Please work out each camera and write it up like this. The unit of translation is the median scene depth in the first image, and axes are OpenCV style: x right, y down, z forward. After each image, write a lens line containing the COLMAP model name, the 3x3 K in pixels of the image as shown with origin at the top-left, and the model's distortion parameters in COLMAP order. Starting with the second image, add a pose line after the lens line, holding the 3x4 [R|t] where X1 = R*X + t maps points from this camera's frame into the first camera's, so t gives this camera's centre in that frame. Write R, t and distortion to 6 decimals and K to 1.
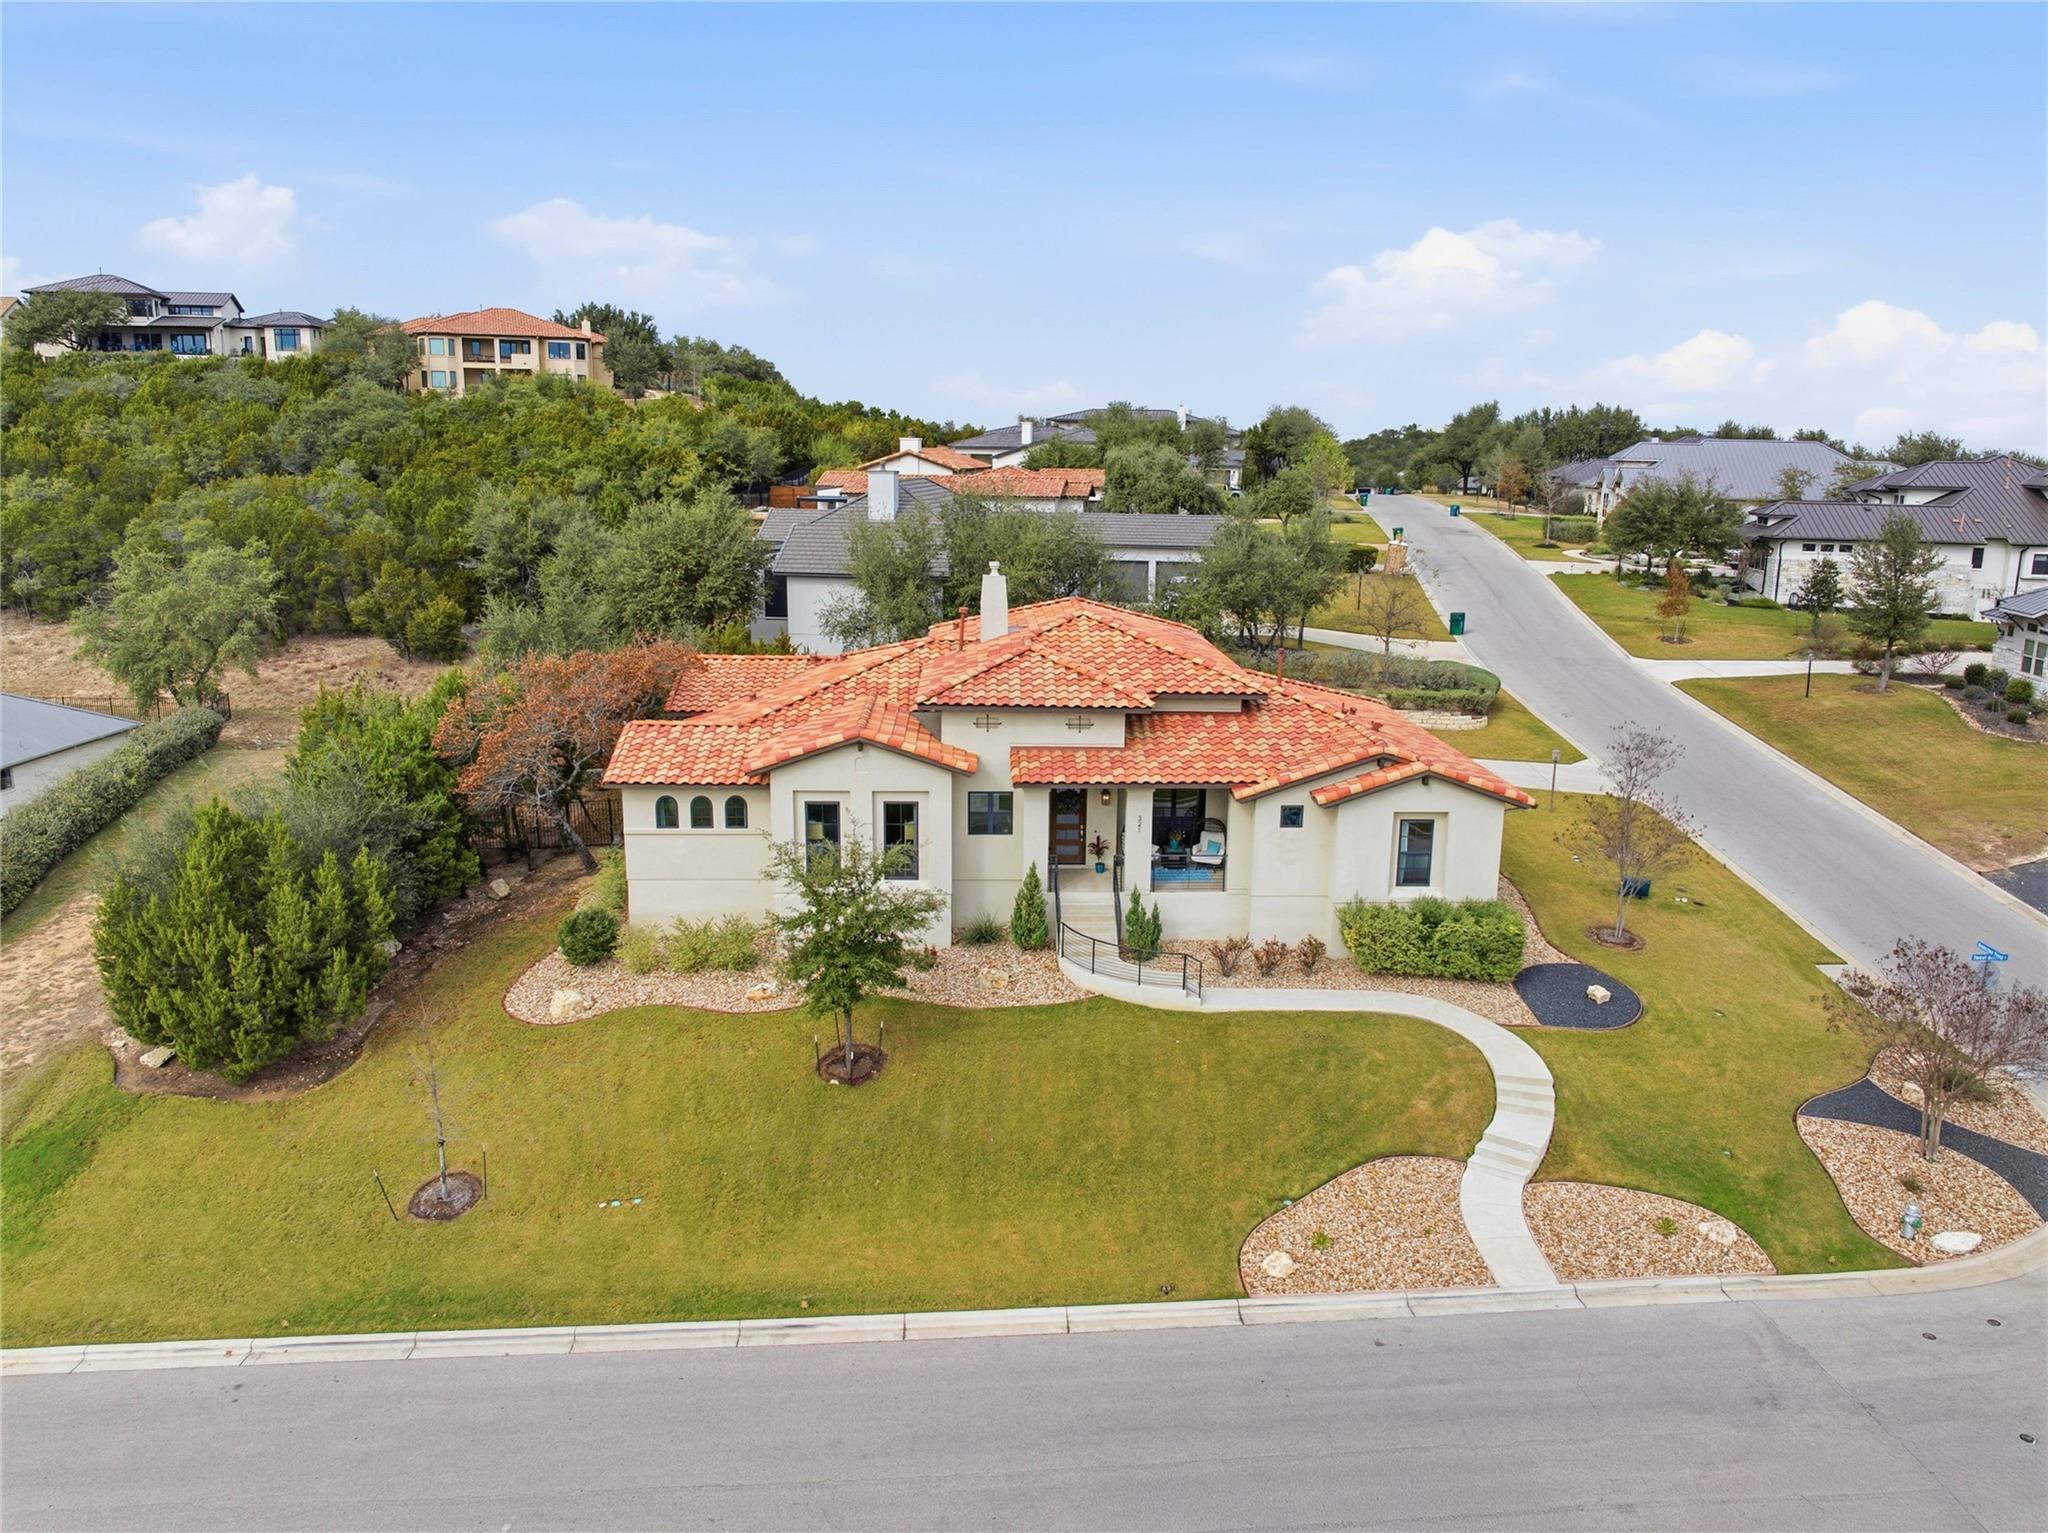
lens RADIAL K [[1447.7, 0, 1040.0], [0, 1447.7, 758.7], [0, 0, 1]] dist [-0.033943, -0.004473]
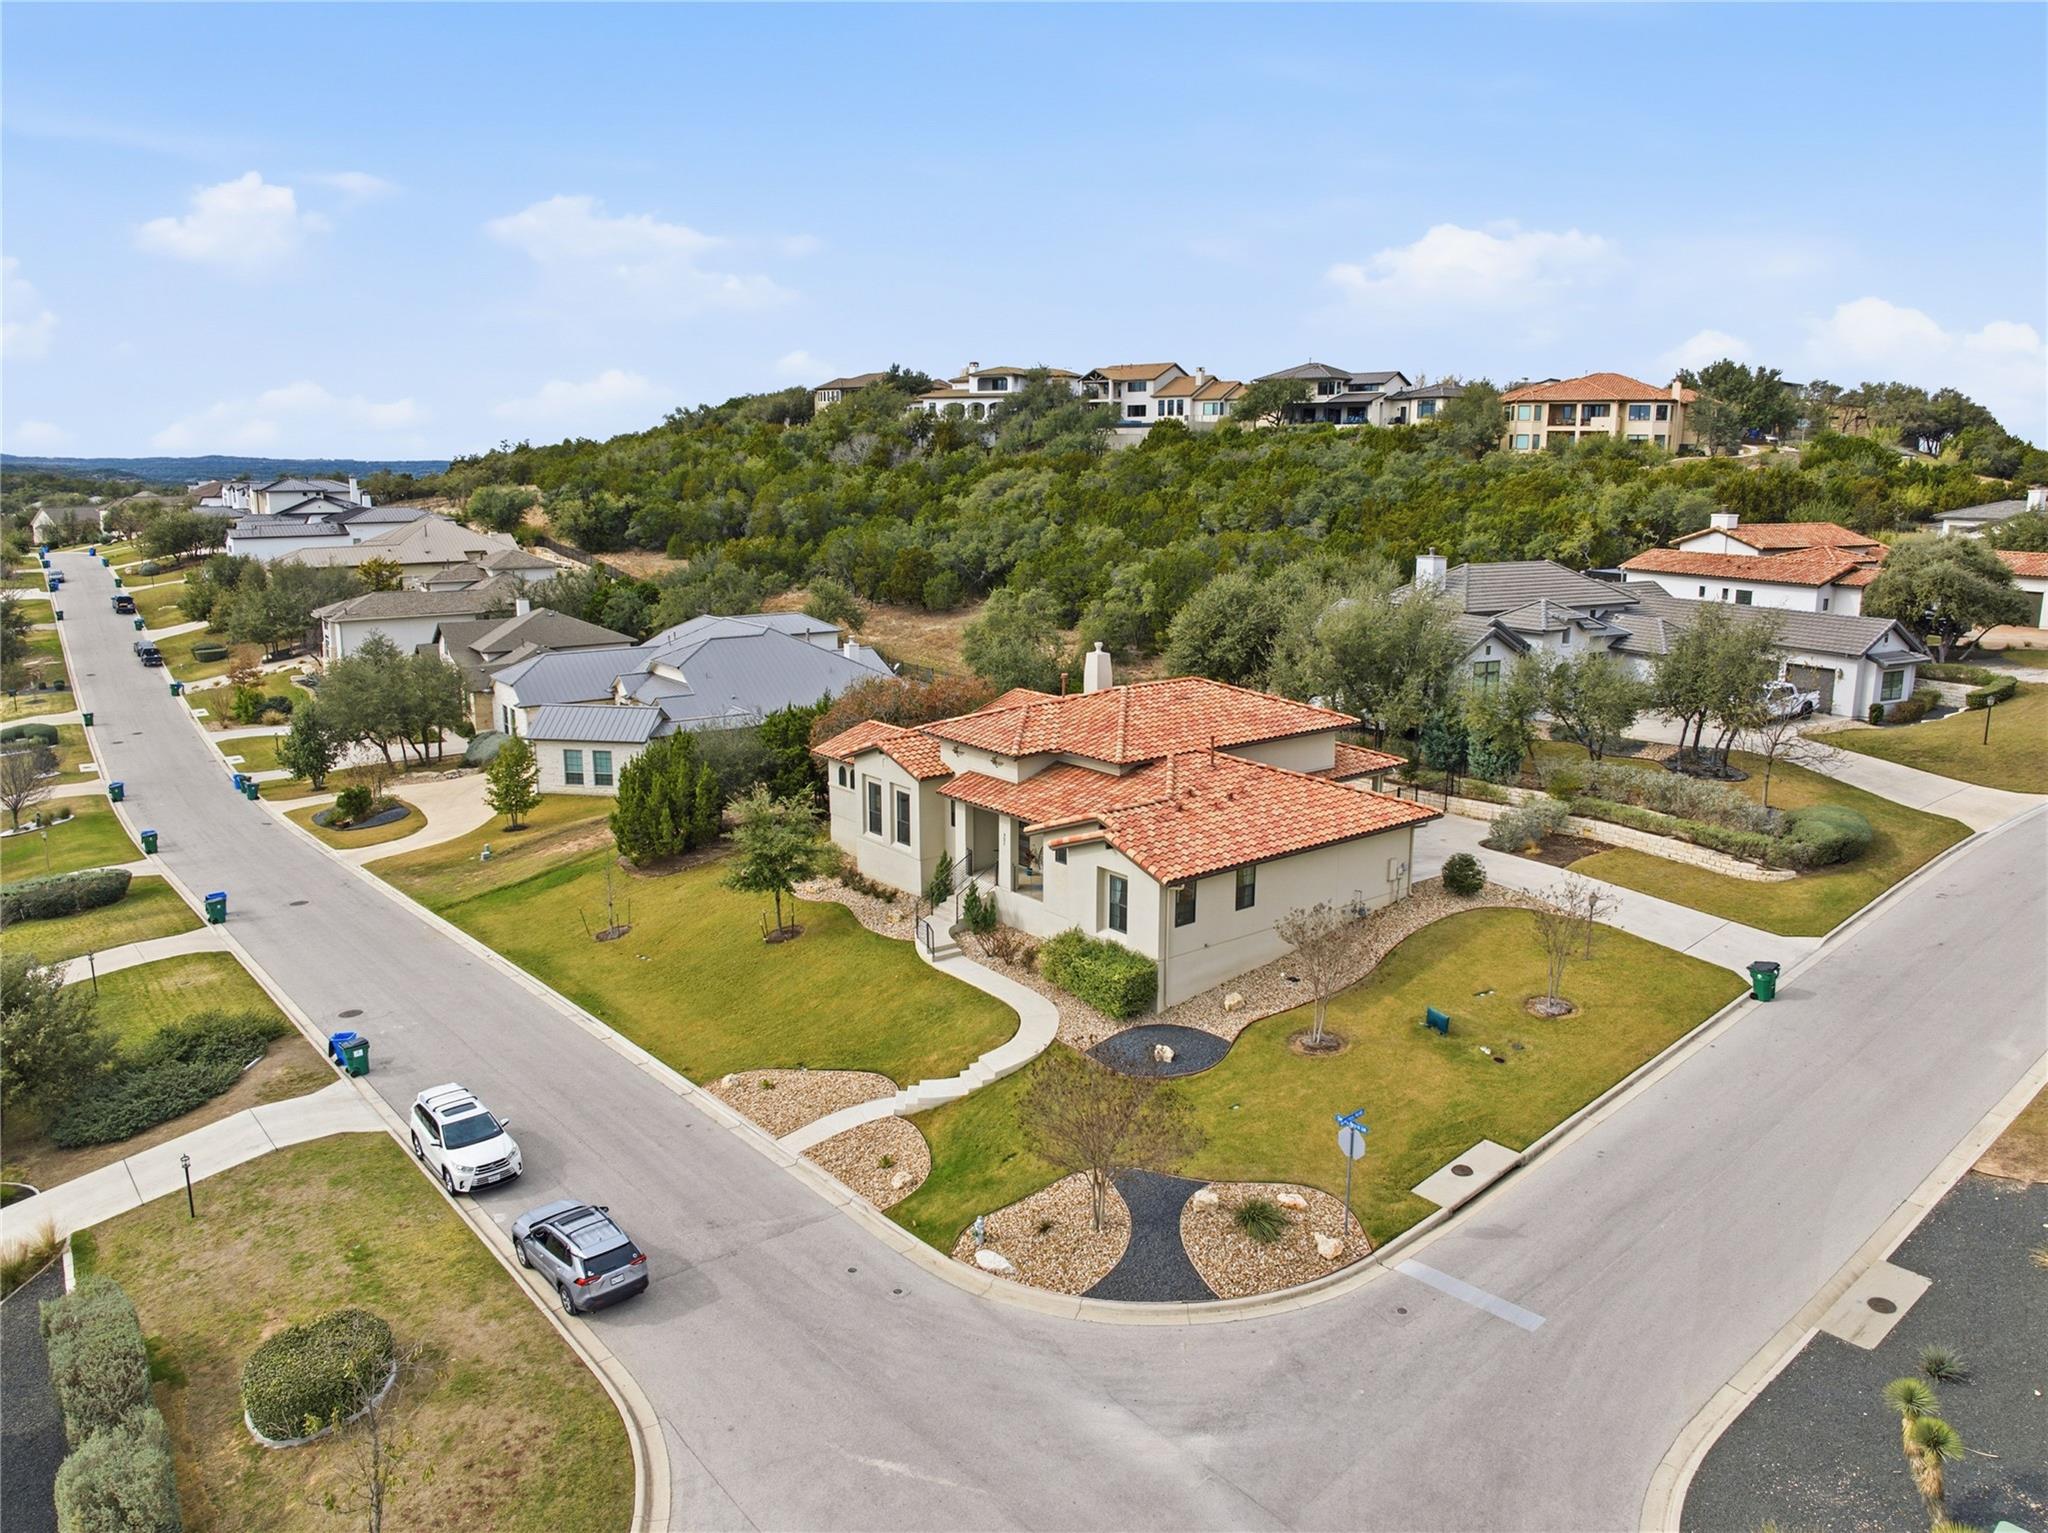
lens RADIAL K [[1447.7, 0, 1040.0], [0, 1447.7, 758.7], [0, 0, 1]] dist [-0.033943, -0.004473]
pose [[0.596618, 0.150431, -0.788300, 1.171367], [-0.166294, 0.984129, 0.061943, -0.121776], [0.785107, 0.094134, 0.612165, 0.179278]]
